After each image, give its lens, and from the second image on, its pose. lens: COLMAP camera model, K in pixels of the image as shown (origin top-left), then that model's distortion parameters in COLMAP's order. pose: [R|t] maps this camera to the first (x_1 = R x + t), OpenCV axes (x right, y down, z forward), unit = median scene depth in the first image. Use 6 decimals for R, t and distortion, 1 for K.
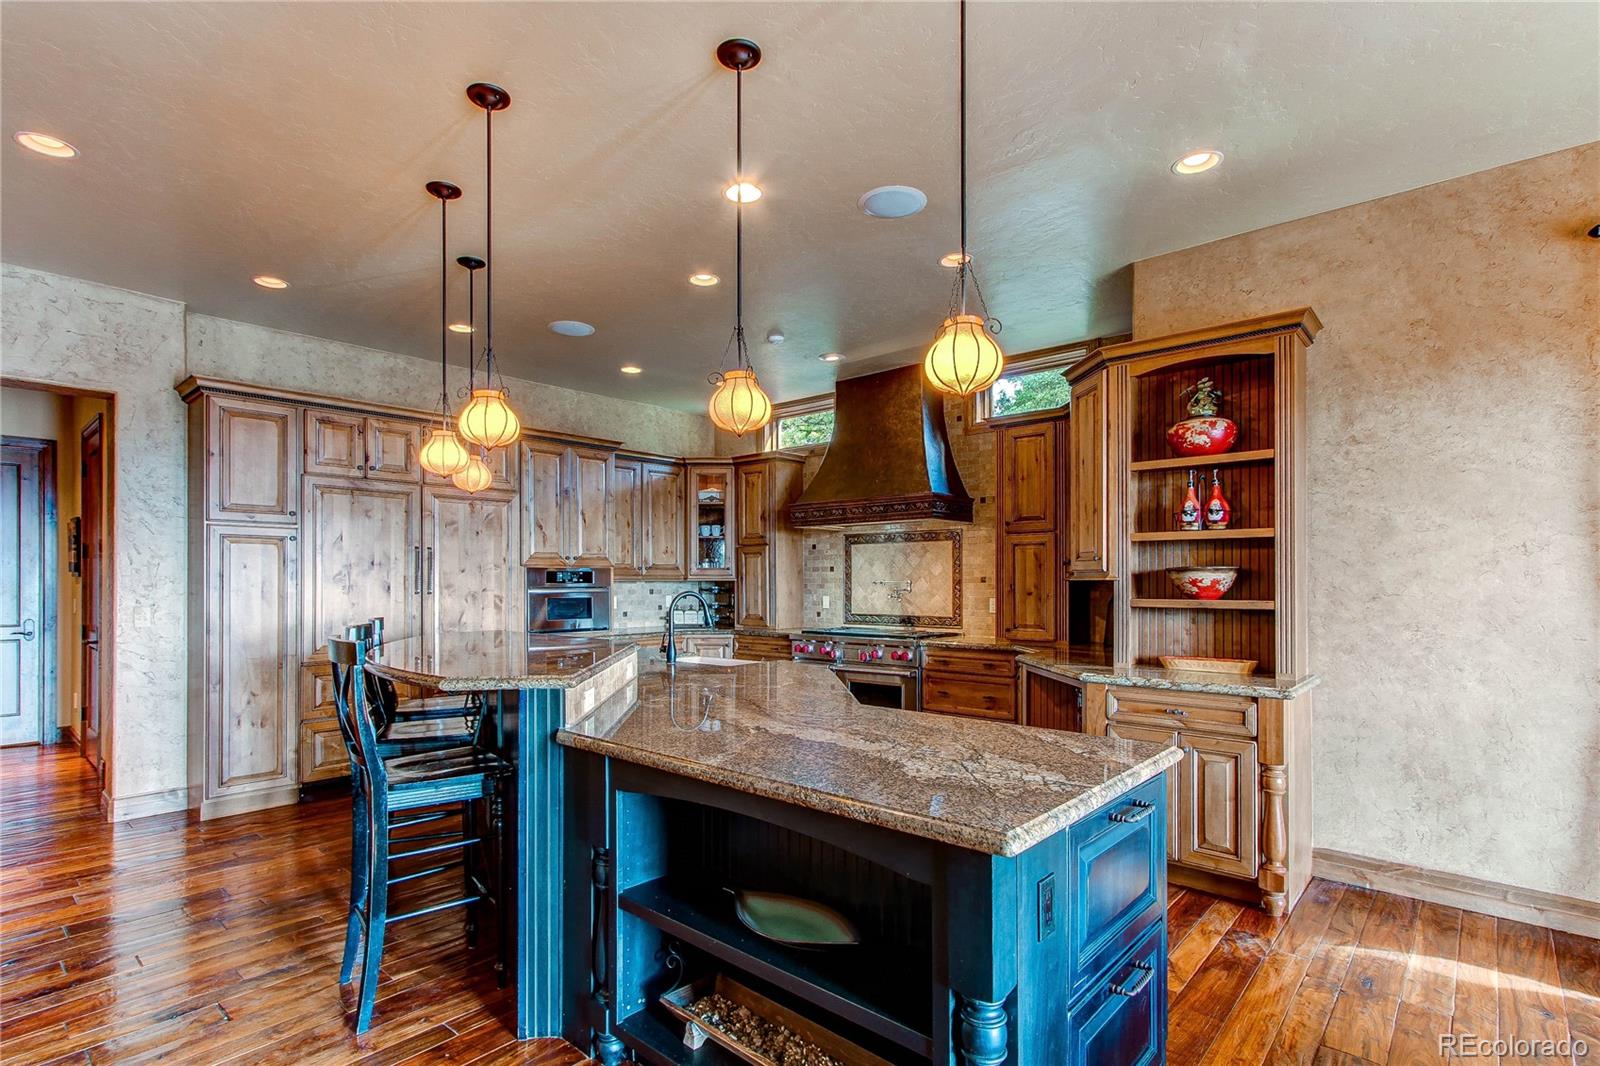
lens RADIAL K [[789.2, 0, 800.7], [0, 789.2, 580.9], [0, 0, 1]] dist [0.013899, 0.000075]
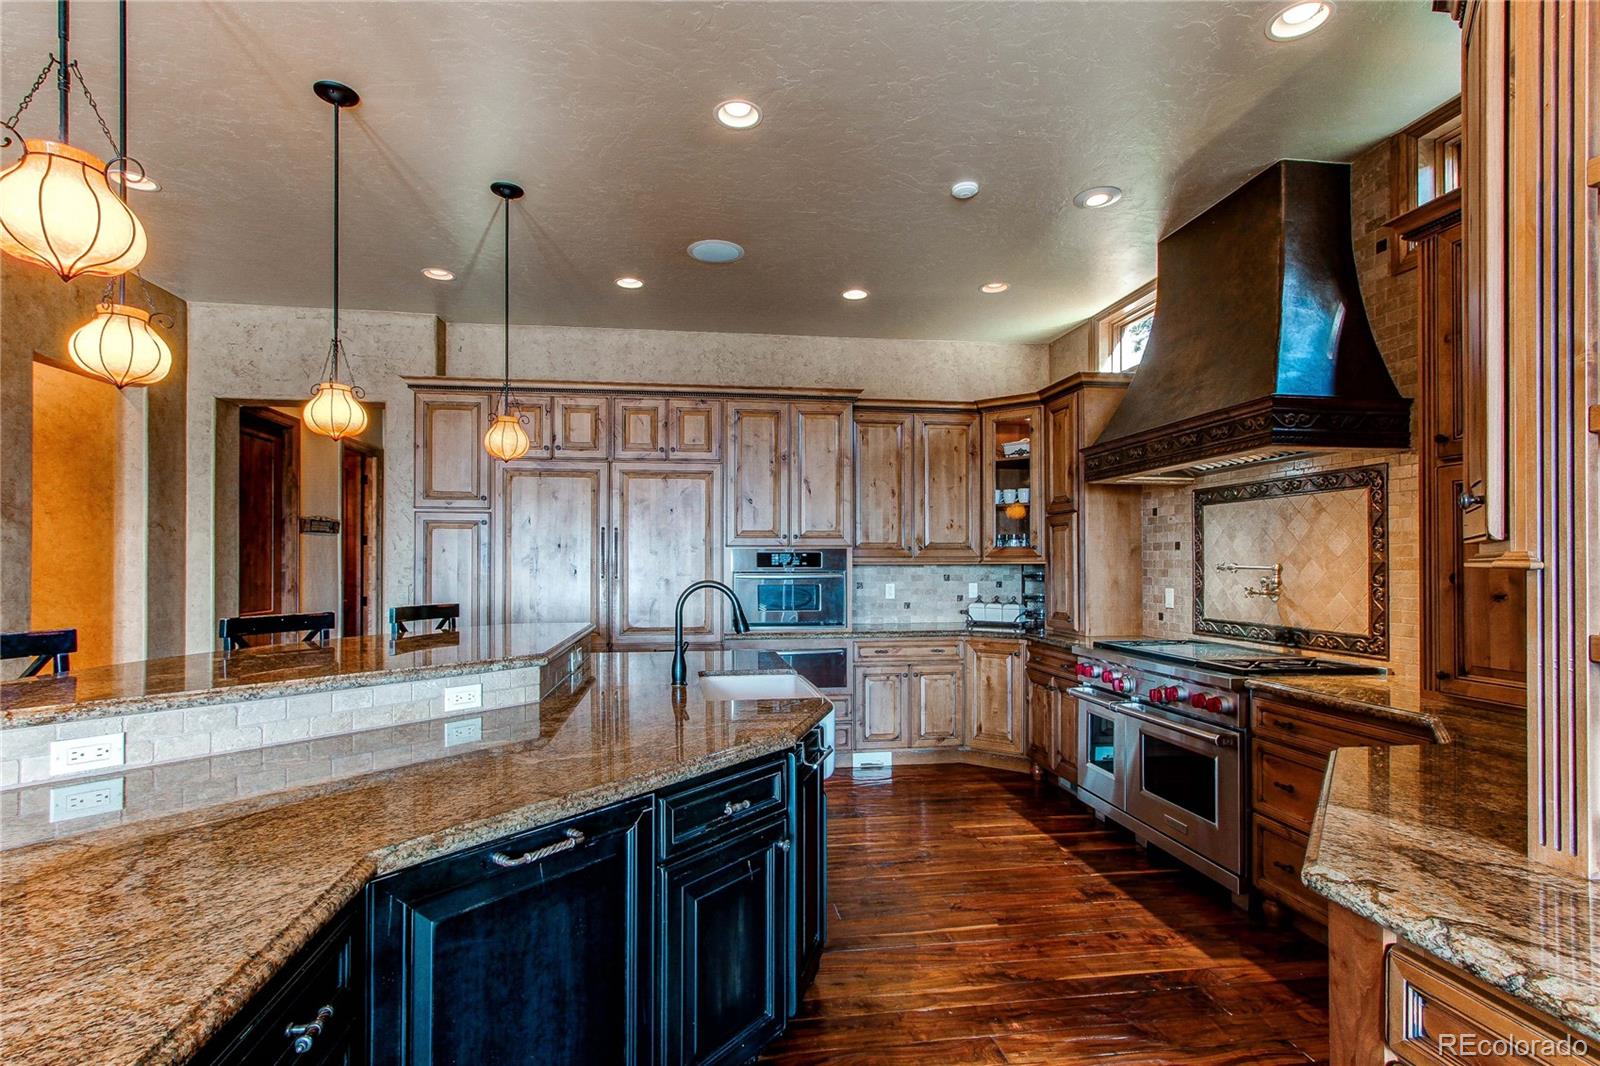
lens RADIAL K [[774.1, 0, 800.3], [0, 774.1, 560.3], [0, 0, 1]] dist [-0.001292, -0.000029]
pose [[0.764669, -0.001150, -0.644422, 0.226698], [-0.000281, 0.999998, -0.002117, -0.002306], [0.644423, 0.001800, 0.764667, 0.365136]]
